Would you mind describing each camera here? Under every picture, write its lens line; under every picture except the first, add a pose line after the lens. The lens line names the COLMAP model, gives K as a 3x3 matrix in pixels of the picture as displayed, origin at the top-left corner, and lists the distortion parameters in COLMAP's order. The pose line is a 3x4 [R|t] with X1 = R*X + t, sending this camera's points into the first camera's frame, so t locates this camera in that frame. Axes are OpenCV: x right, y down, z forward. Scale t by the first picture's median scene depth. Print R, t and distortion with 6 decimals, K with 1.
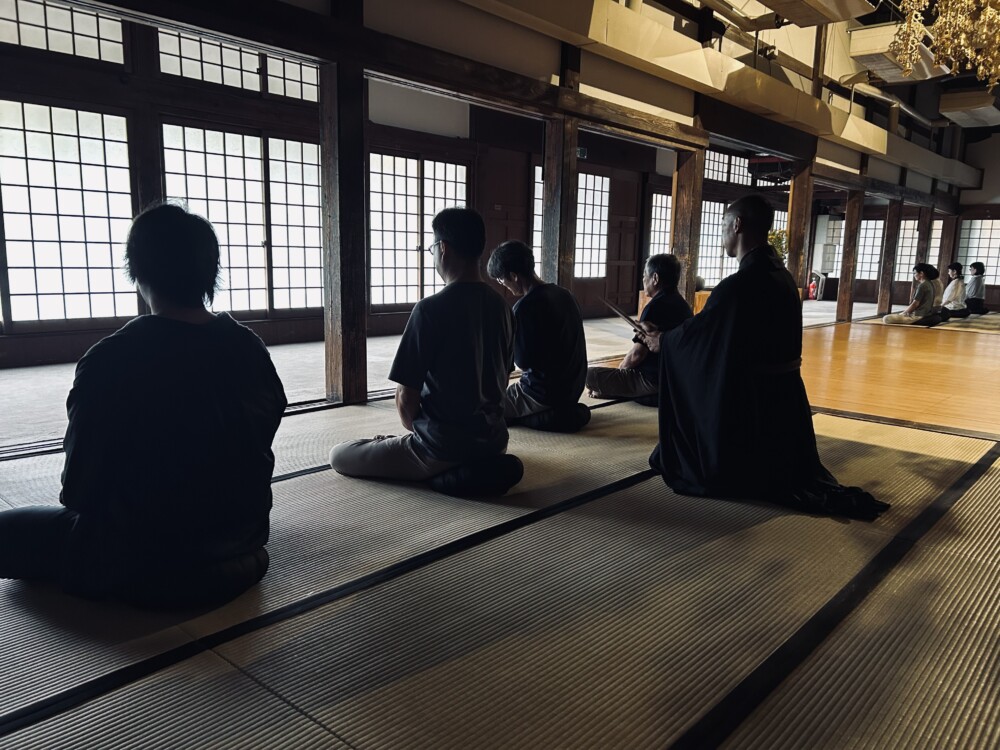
lens RADIAL K [[743.6, 0, 486.0], [0, 743.6, 375.3], [0, 0, 1]] dist [0.007961, -0.023166]
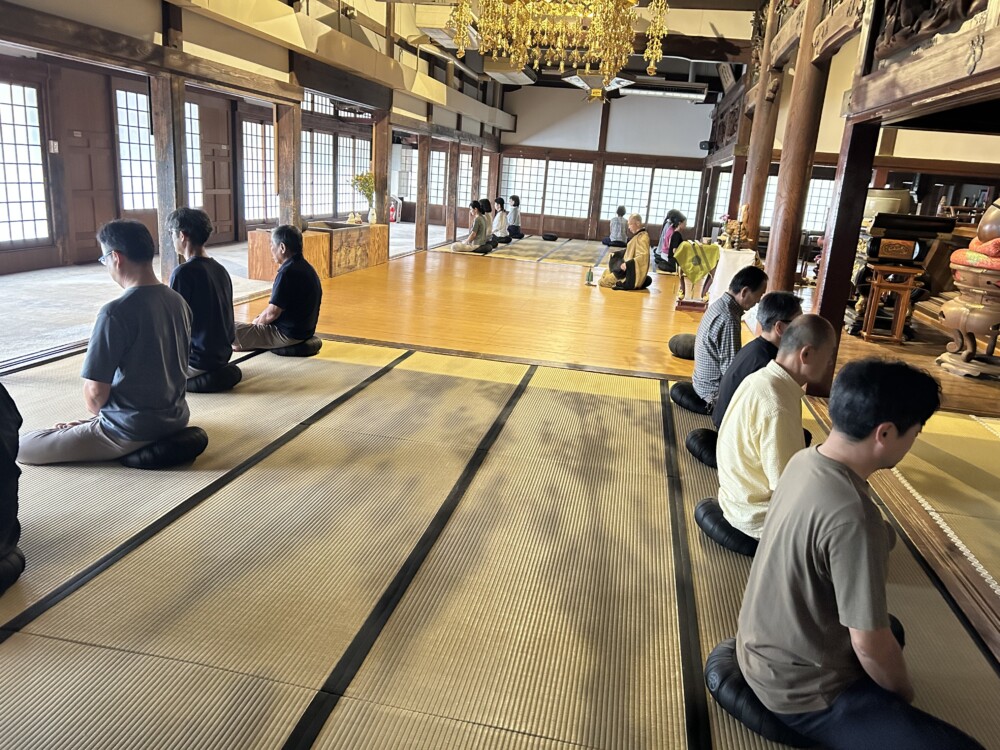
lens RADIAL K [[743.6, 0, 486.0], [0, 743.6, 375.3], [0, 0, 1]] dist [0.007961, -0.023166]
pose [[0.856089, -0.110140, 0.504956, -0.064742], [0.044287, 0.989068, 0.140652, -0.049006], [-0.514927, -0.098047, 0.851608, -0.101074]]
